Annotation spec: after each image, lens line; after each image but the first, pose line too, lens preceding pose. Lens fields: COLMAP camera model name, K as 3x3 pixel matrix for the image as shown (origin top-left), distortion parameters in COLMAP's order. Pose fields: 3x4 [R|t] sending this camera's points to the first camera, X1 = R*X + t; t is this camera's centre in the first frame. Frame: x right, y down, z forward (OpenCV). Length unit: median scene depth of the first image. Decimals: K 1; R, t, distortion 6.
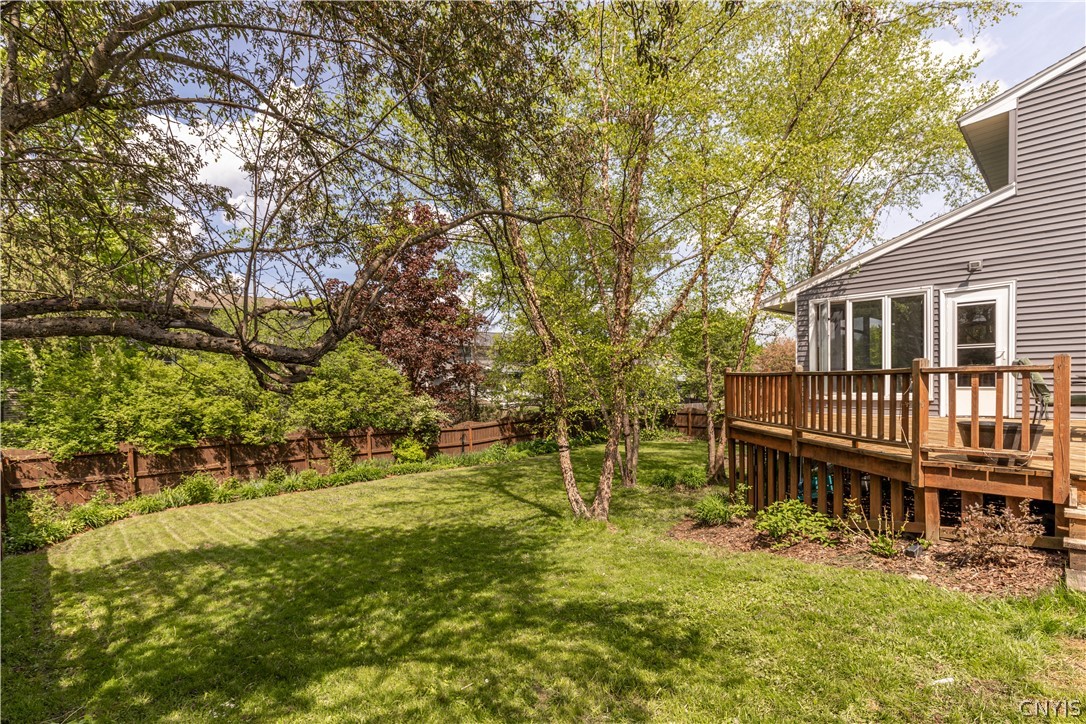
lens RADIAL K [[526.3, 0, 543.1], [0, 526.3, 392.9], [0, 0, 1]] dist [0.001836, 0.000013]
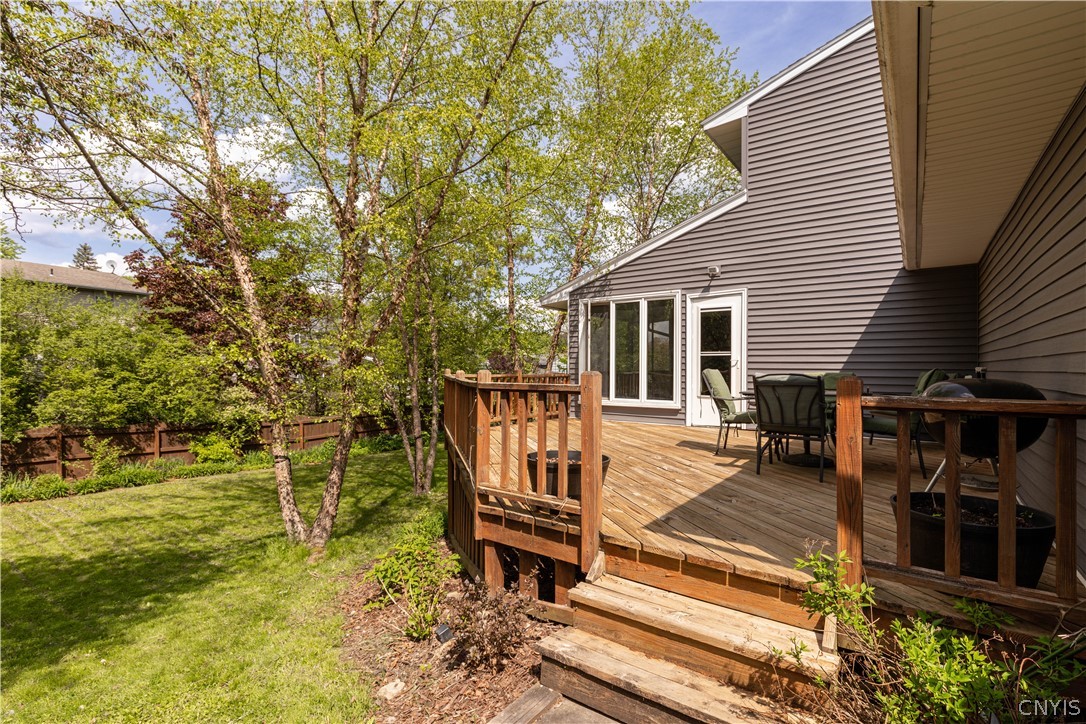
lens RADIAL K [[511.5, 0, 543.0], [0, 511.5, 362.0], [0, 0, 1]] dist [-0.000618, -0.000542]
pose [[0.987202, 0.027926, 0.157013, 0.328857], [-0.021487, 0.998863, -0.042563, -0.024727], [-0.158023, 0.038645, 0.986679, 0.113048]]
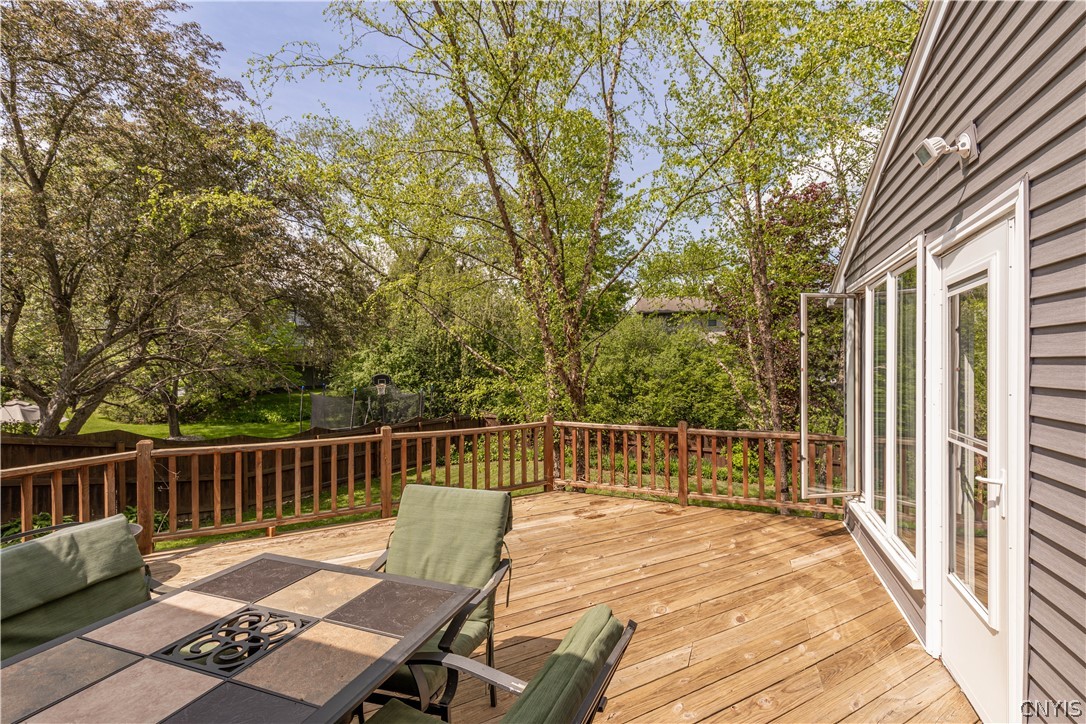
lens RADIAL K [[511.5, 0, 543.0], [0, 511.5, 362.0], [0, 0, 1]] dist [-0.000618, -0.000542]
pose [[0.415056, 0.028044, -0.909364, 0.880729], [-0.042051, 0.999048, 0.011617, -0.113216], [0.908824, 0.033418, 0.415840, 0.629793]]
